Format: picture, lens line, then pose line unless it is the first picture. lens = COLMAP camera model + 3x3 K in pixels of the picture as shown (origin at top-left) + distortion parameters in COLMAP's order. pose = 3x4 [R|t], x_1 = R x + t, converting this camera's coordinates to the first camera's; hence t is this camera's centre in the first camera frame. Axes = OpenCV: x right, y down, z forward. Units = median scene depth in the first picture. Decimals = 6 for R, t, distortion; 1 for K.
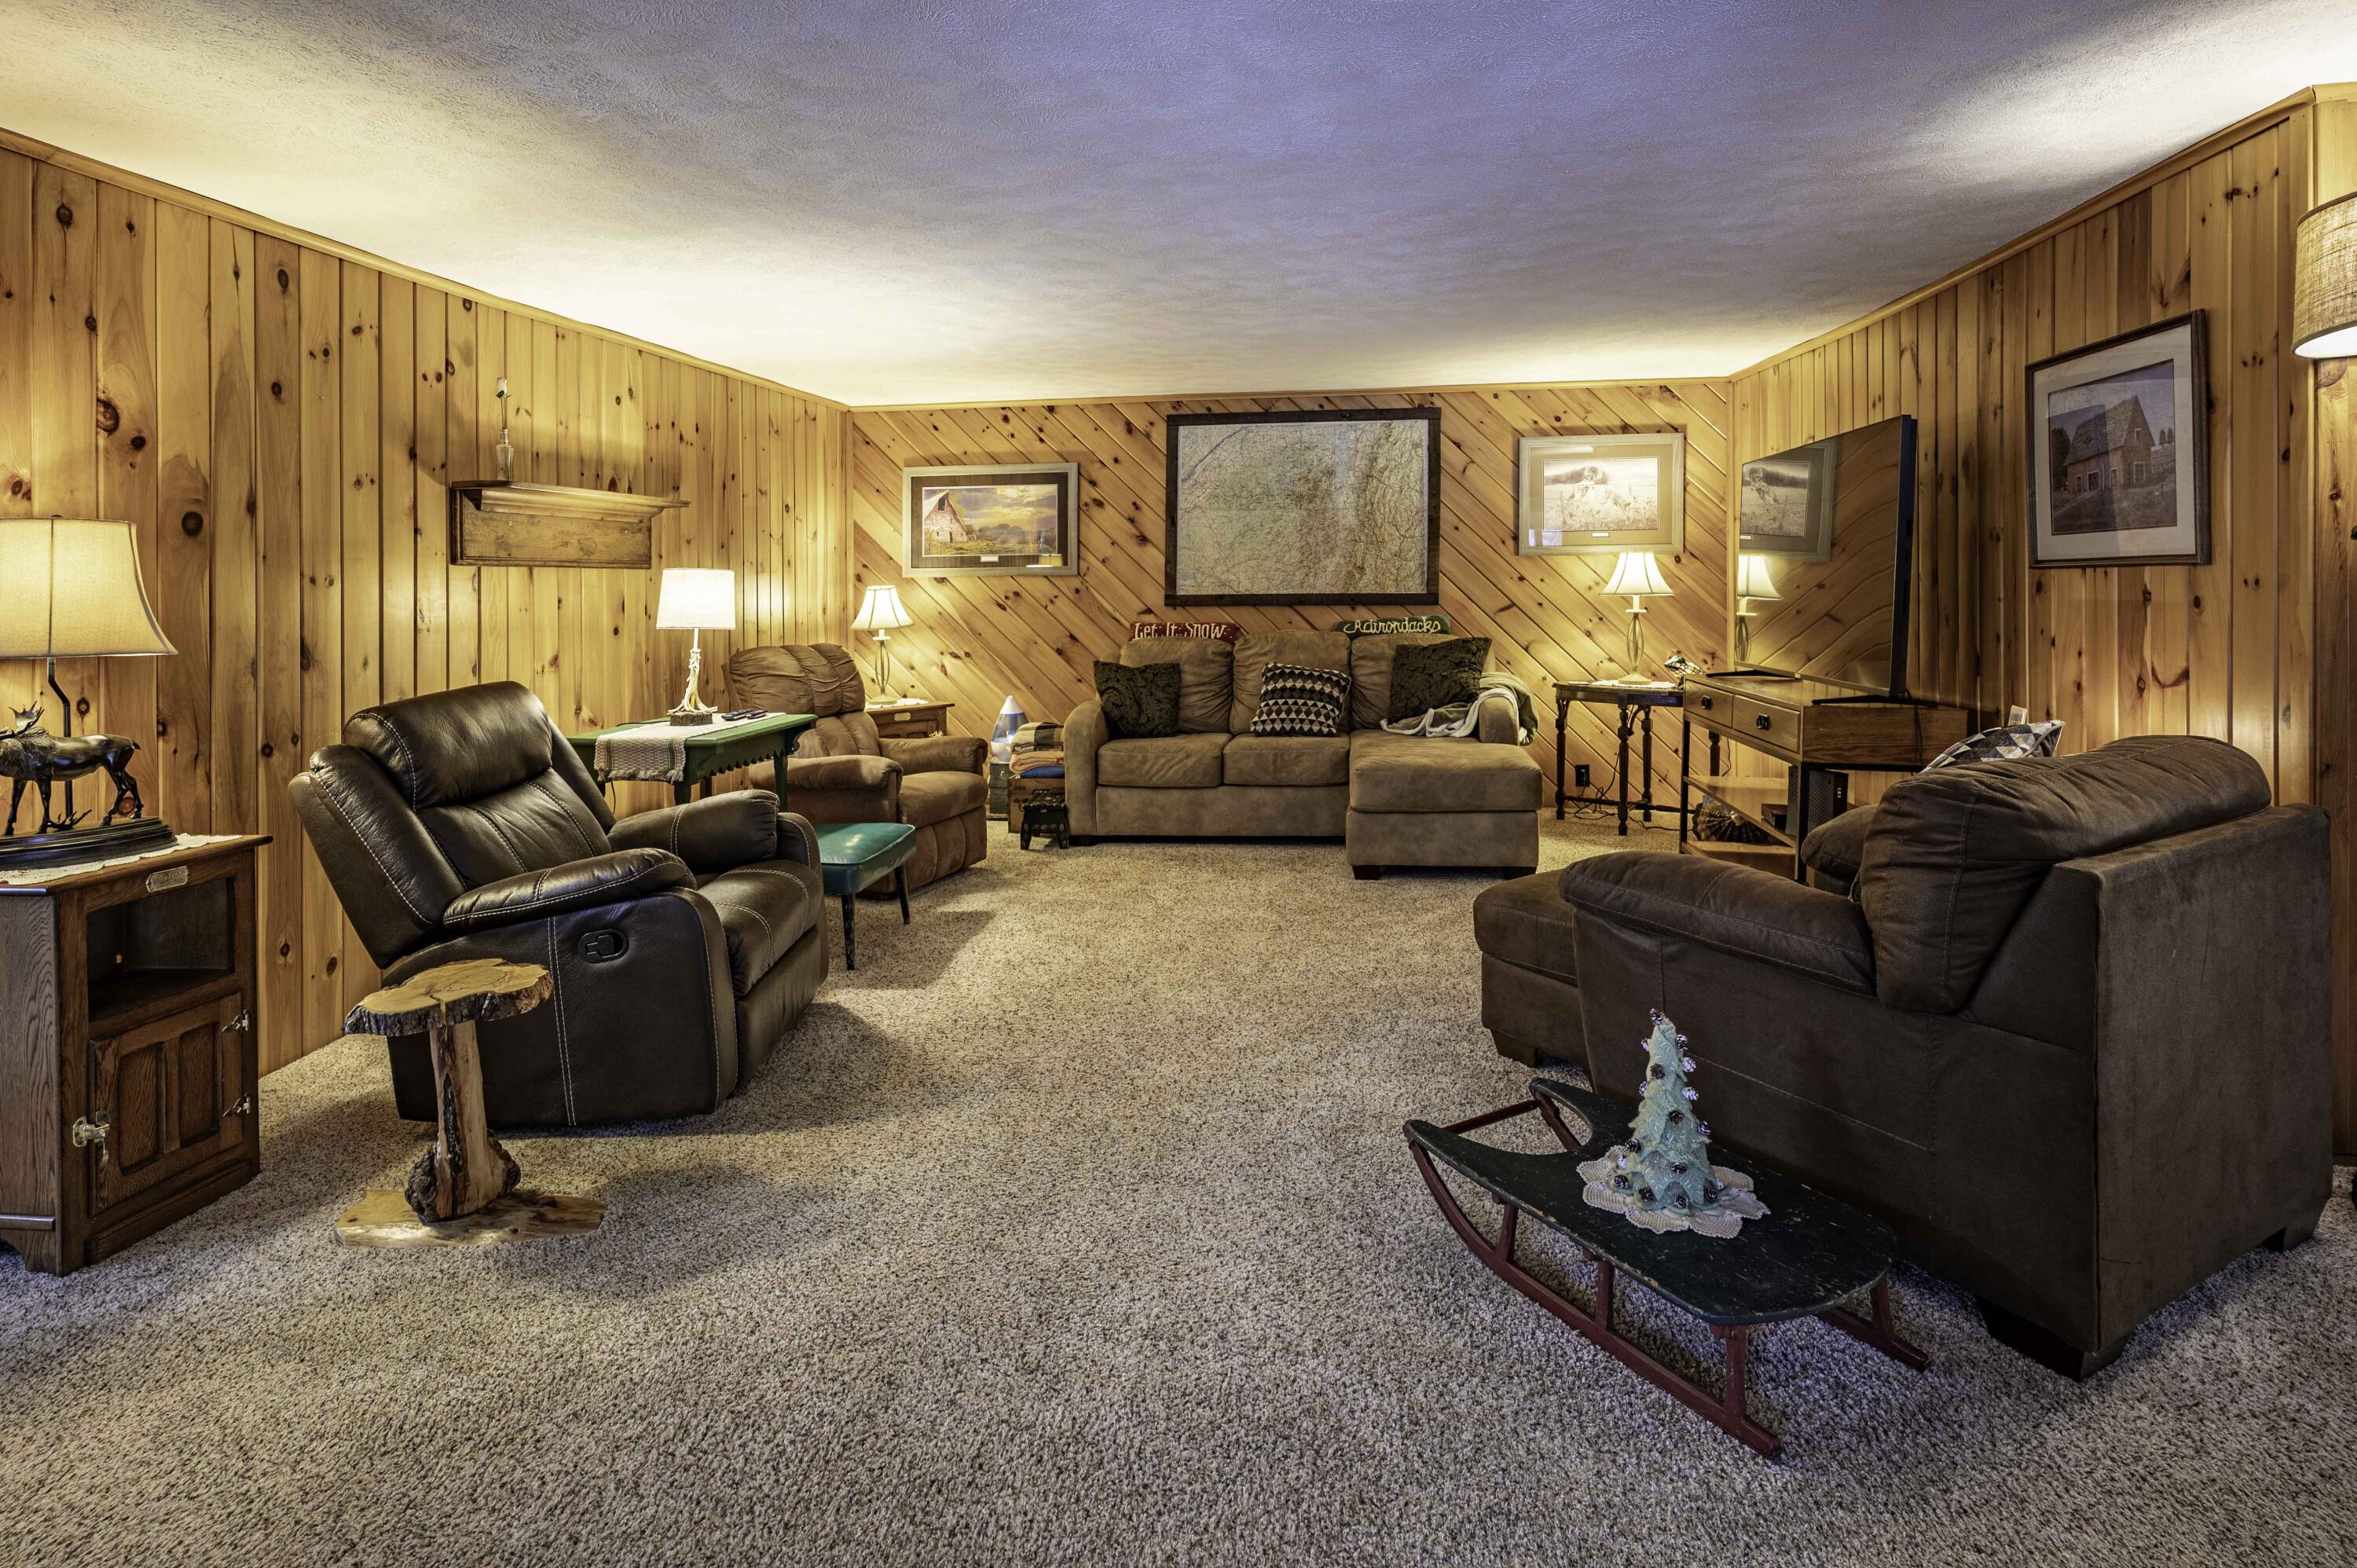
lens RADIAL K [[1197.7, 0, 1176.1], [0, 1197.7, 585.5], [0, 0, 1]] dist [-0.000786, 0.000728]
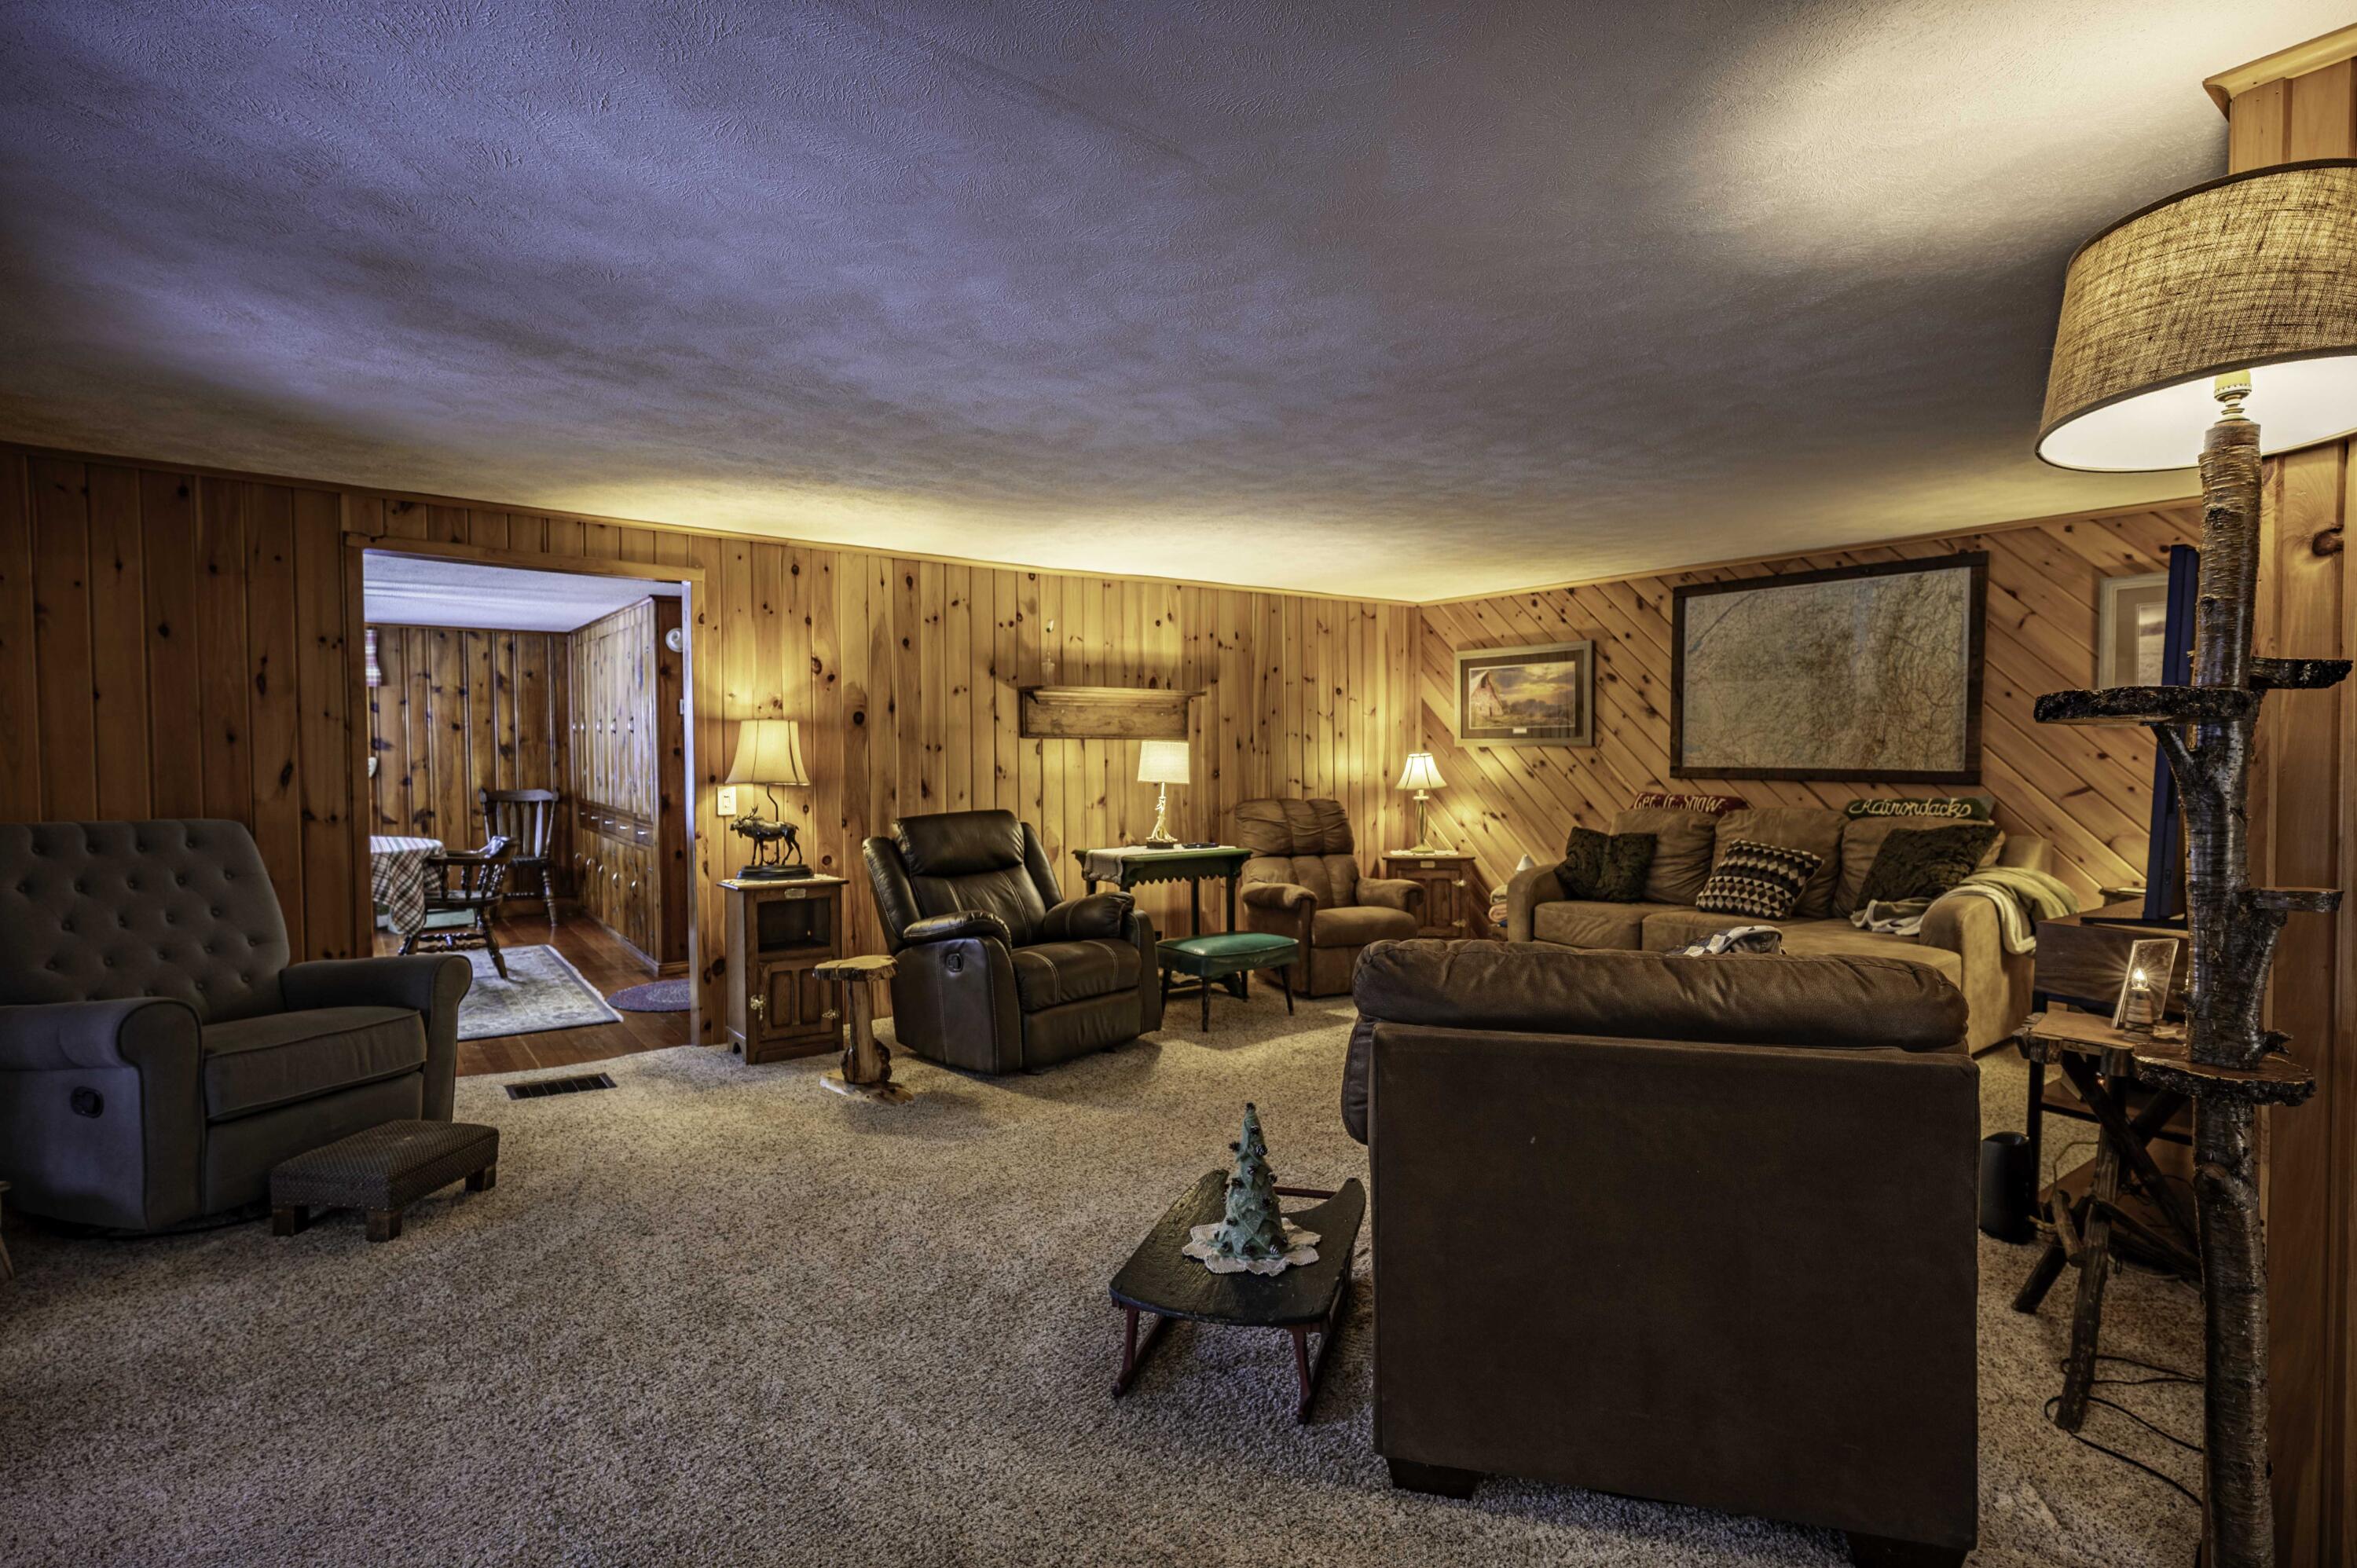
lens RADIAL K [[1139.0, 0, 1186.8], [0, 1139.0, 775.6], [0, 0, 1]] dist [-0.002339, 0.000518]
pose [[0.709226, 0.027544, -0.704442, 0.390595], [-0.010872, 0.999545, 0.028137, -0.007366], [0.704897, -0.012297, 0.709203, 0.033908]]
